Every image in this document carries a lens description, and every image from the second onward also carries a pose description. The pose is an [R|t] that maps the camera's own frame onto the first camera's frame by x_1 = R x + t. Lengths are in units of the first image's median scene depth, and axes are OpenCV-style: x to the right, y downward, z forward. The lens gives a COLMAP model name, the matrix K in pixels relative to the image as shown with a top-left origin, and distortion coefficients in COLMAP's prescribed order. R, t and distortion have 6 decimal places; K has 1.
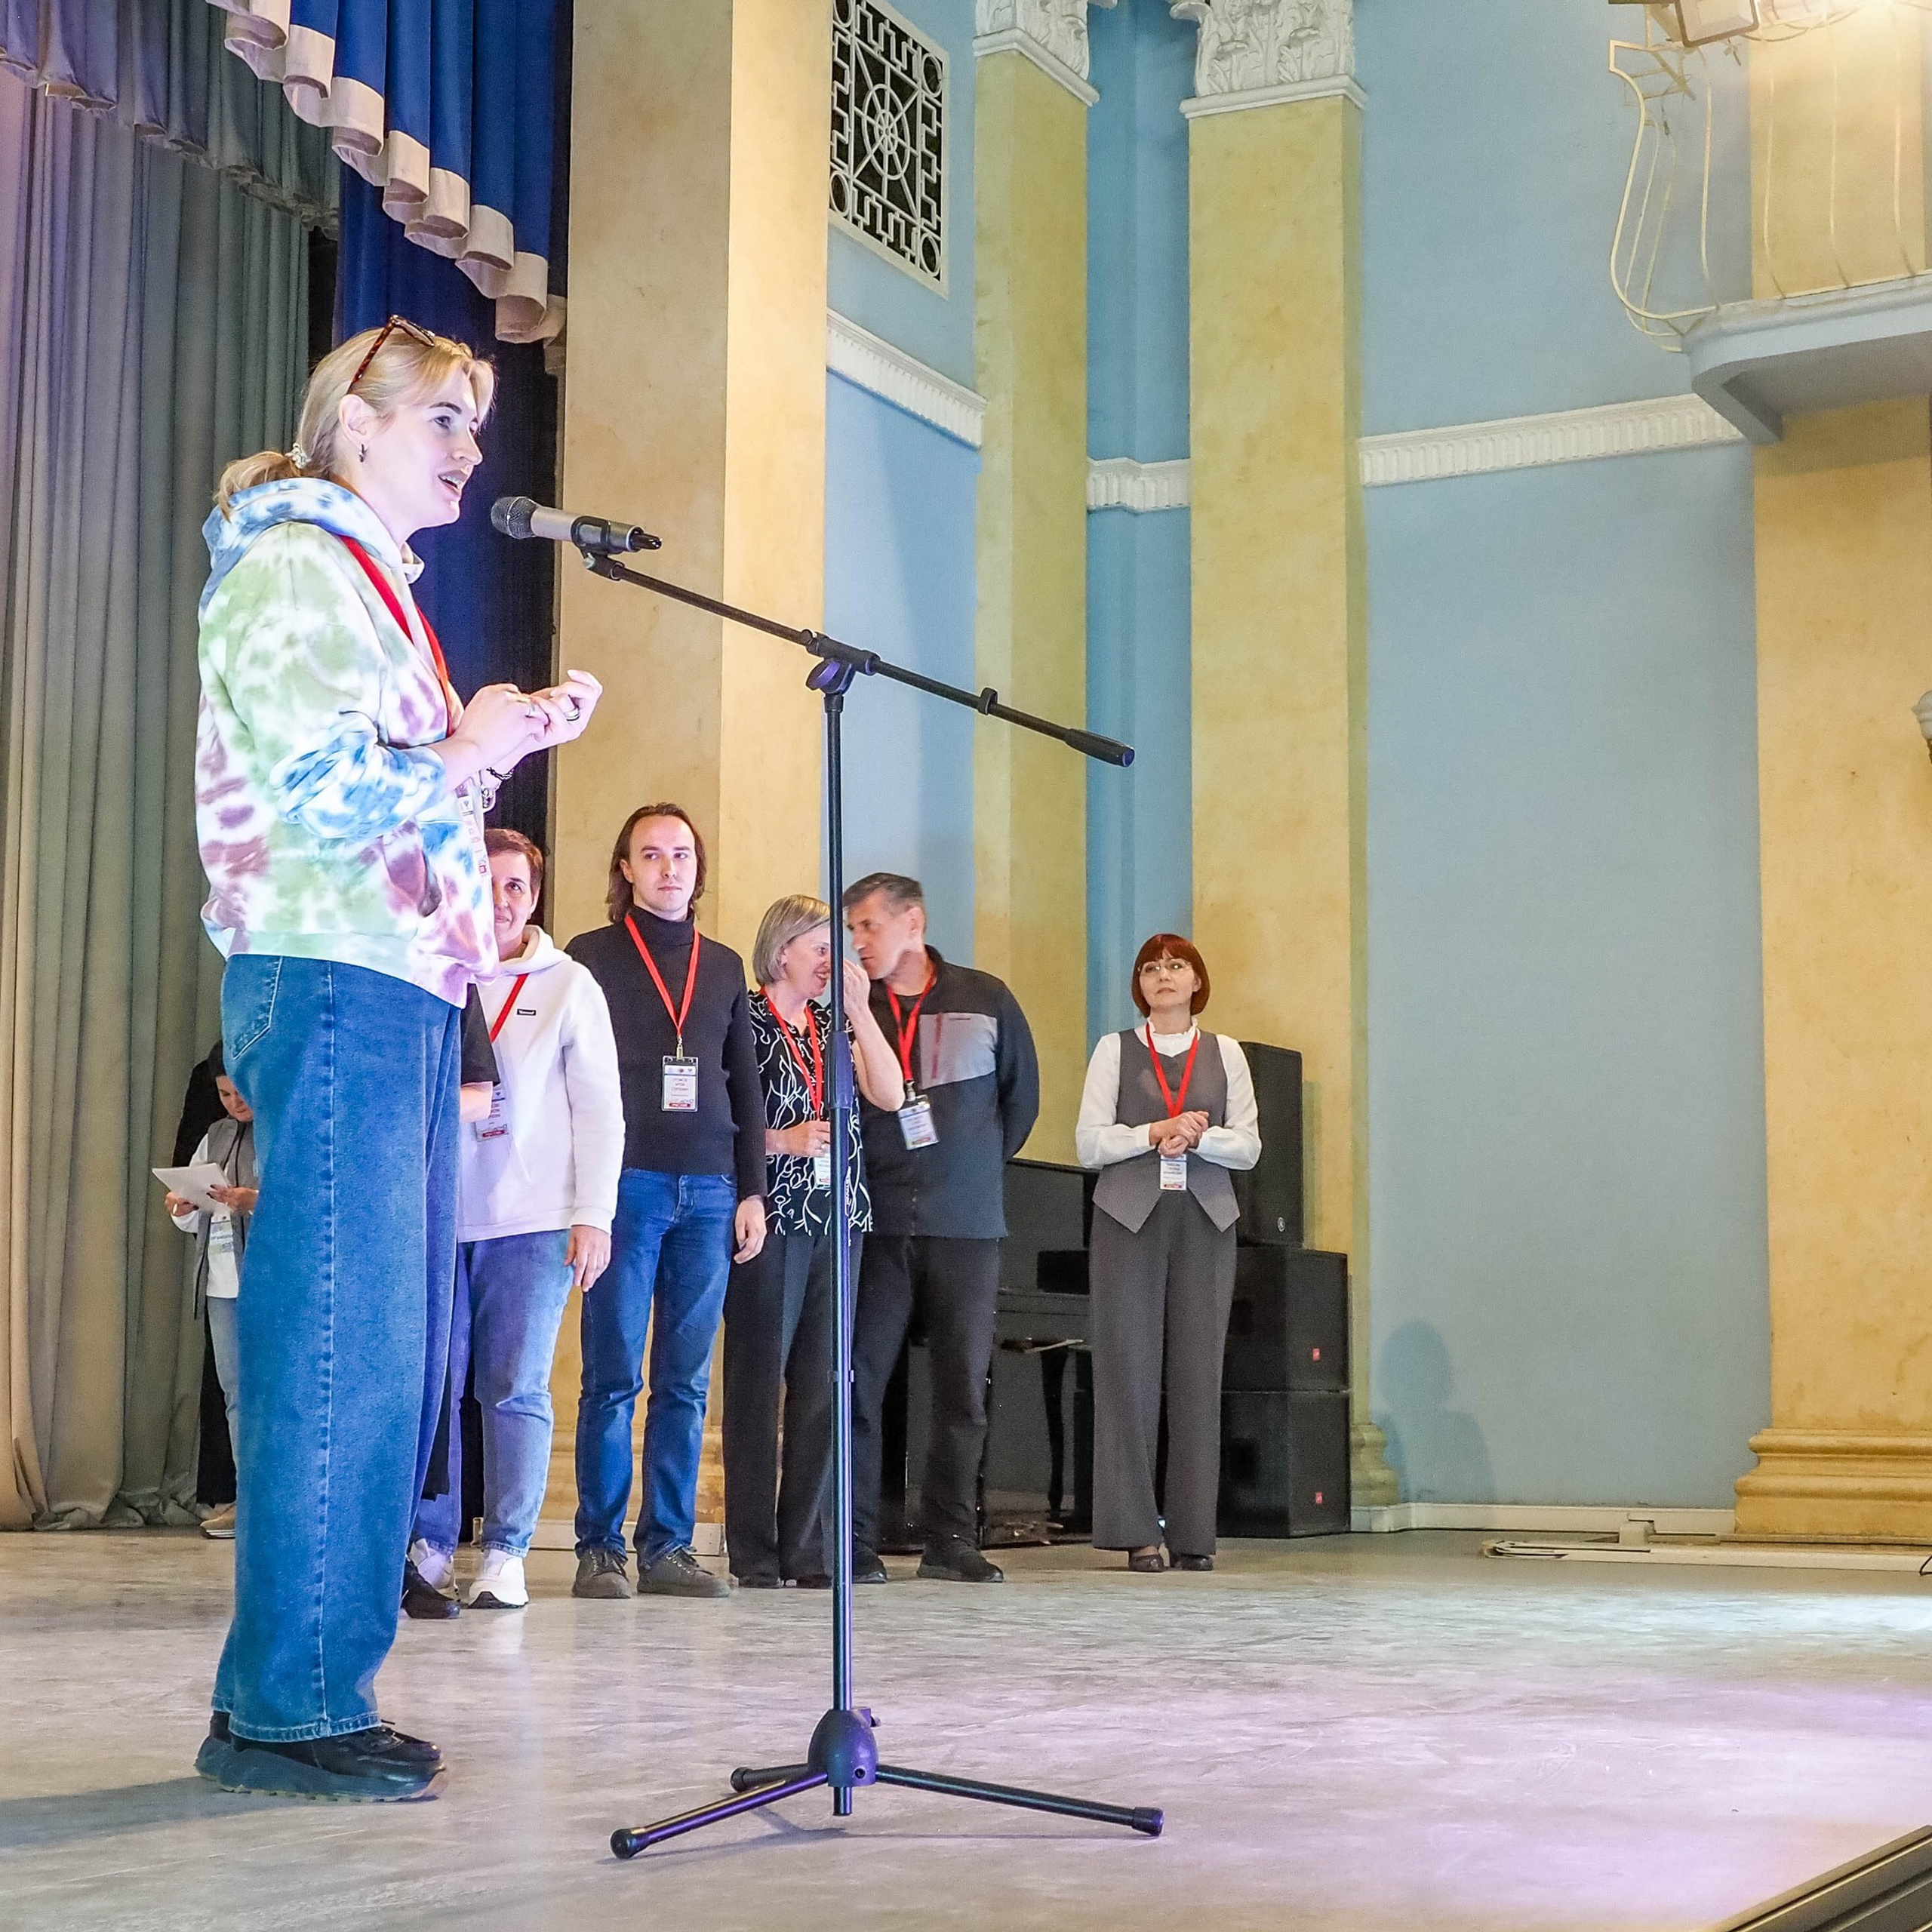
lens RADIAL K [[3385.0, 0, 978.2], [0, 3385.0, 966.2], [0, 0, 1]] dist [-0.015464, 0.000000]
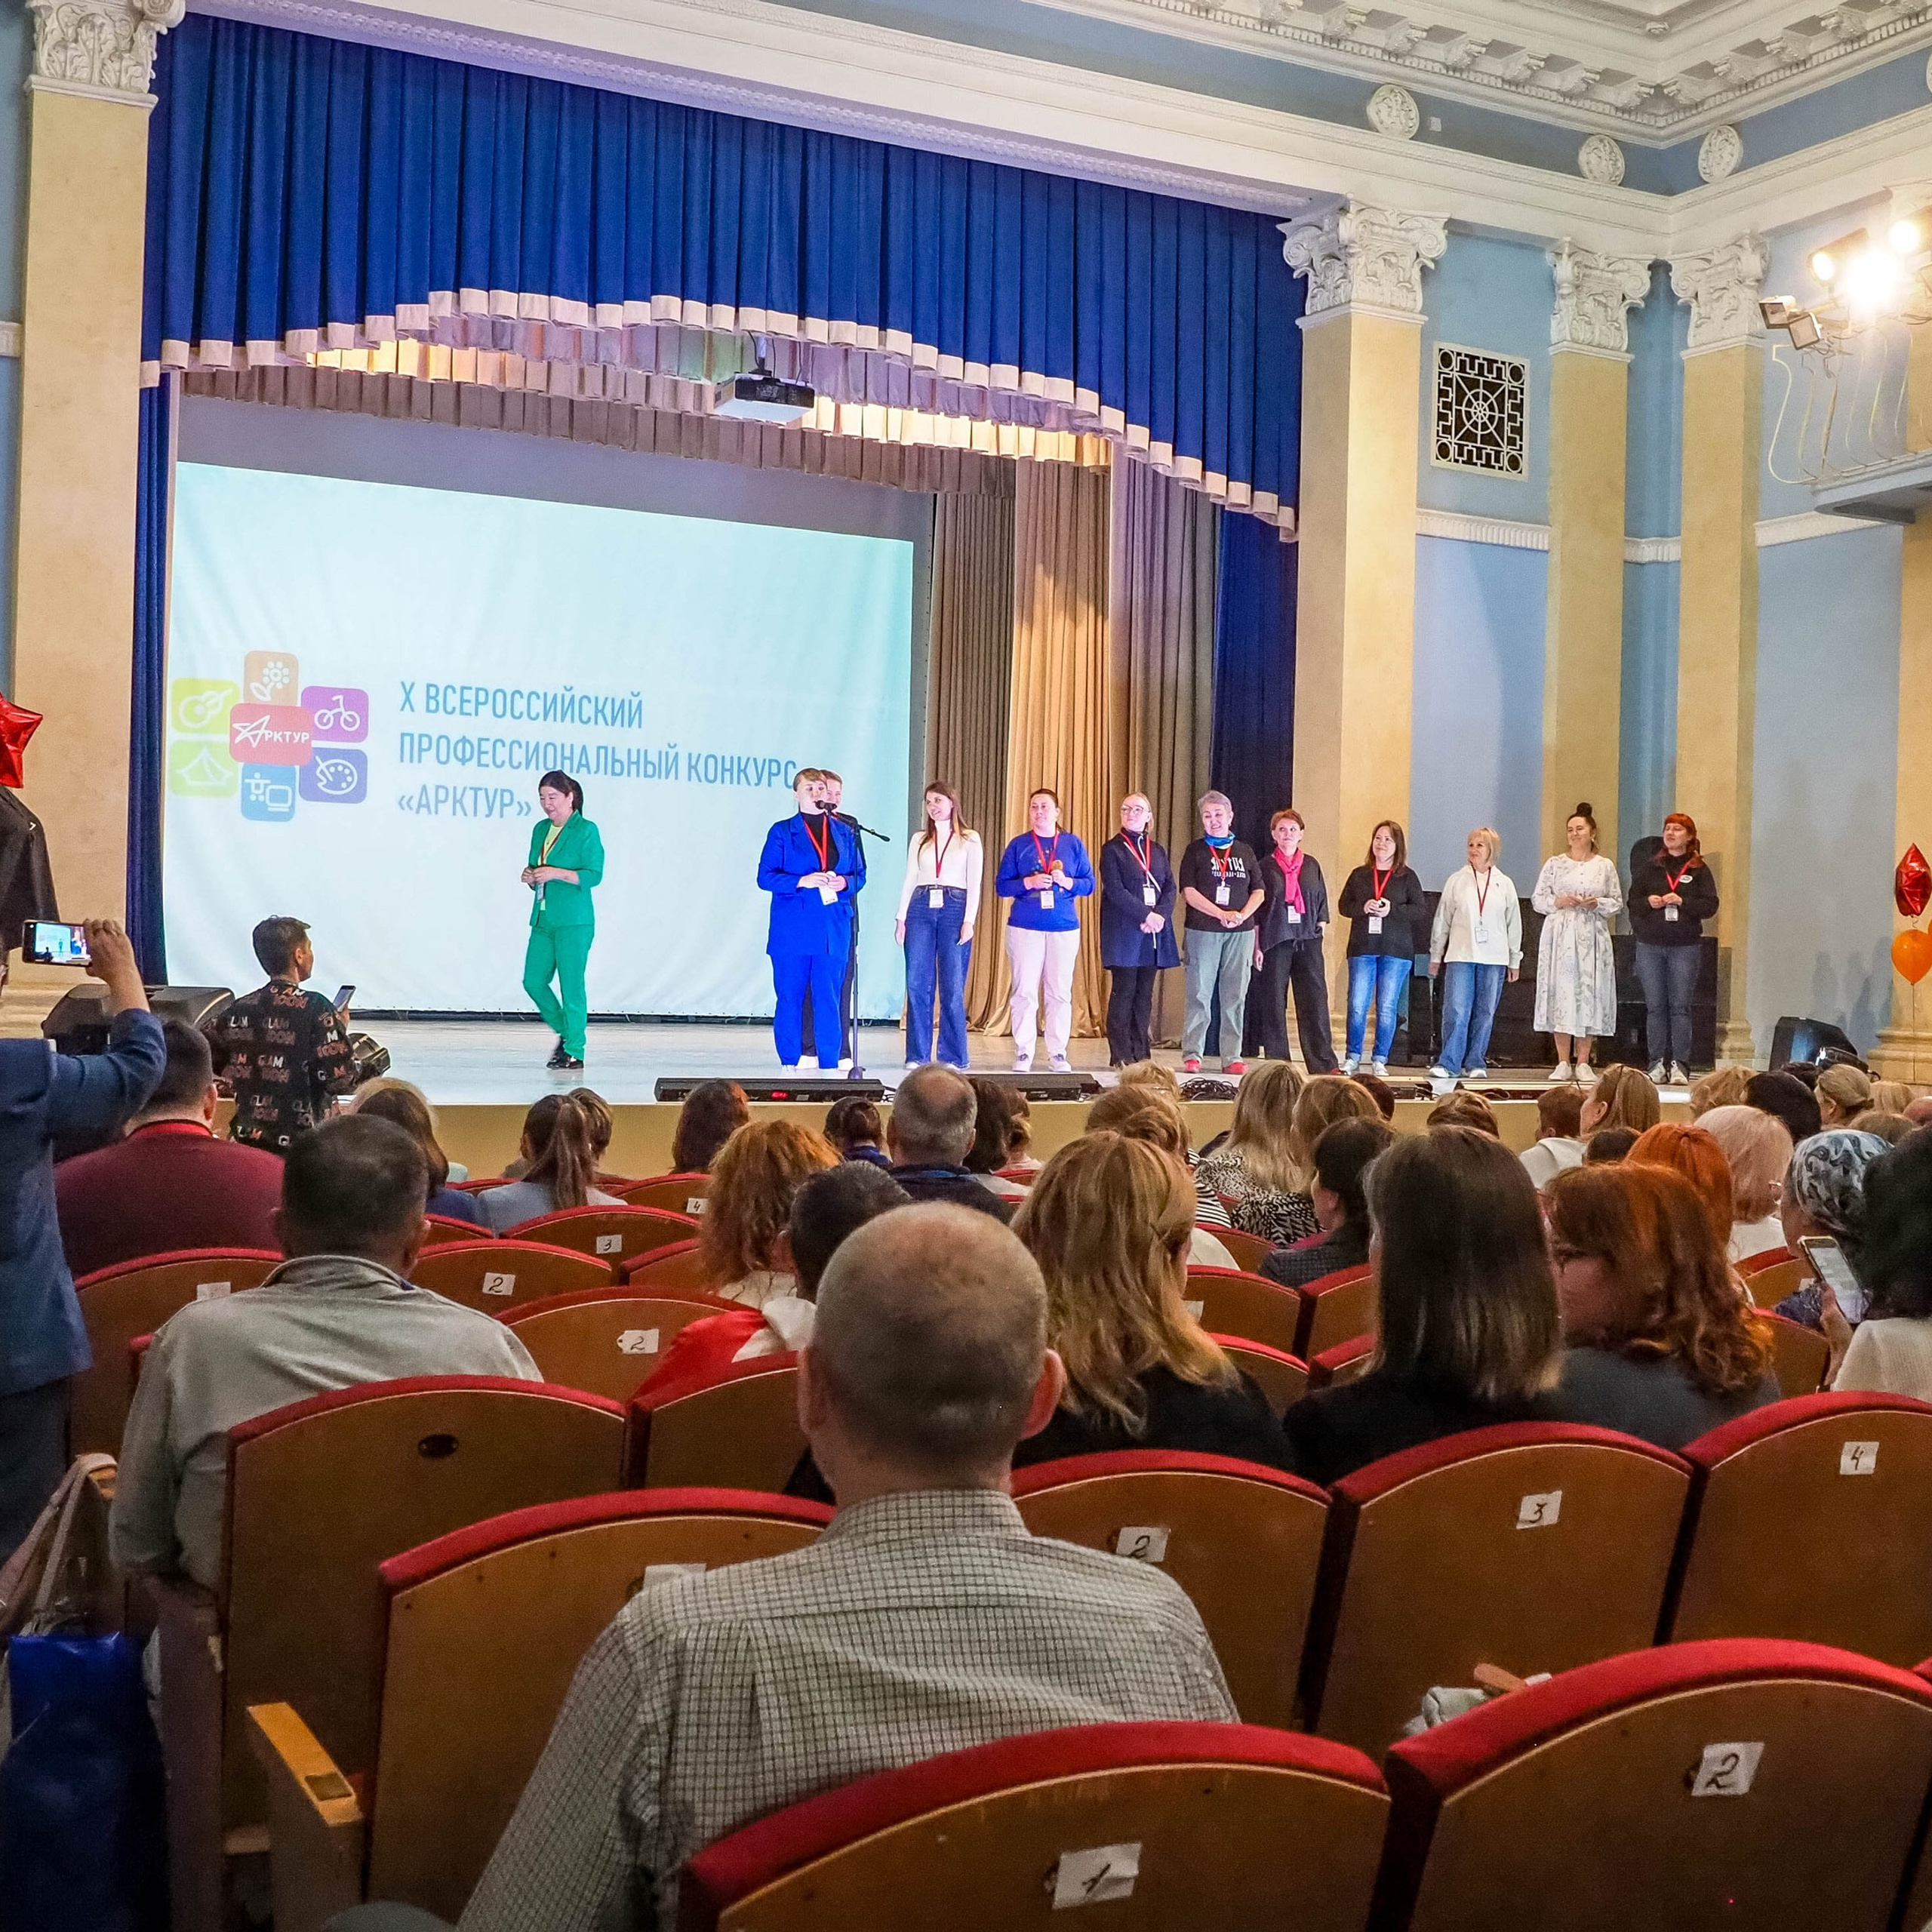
lens RADIAL K [[2485.0, 0, 968.0], [0, 2485.0, 973.8], [0, 0, 1]] dist [-0.053288, 0.000000]
pose [[0.816595, 0.017211, -0.576954, 0.620935], [0.052058, 0.993286, 0.103312, -0.073610], [0.574858, -0.114399, 0.810217, -0.492634]]
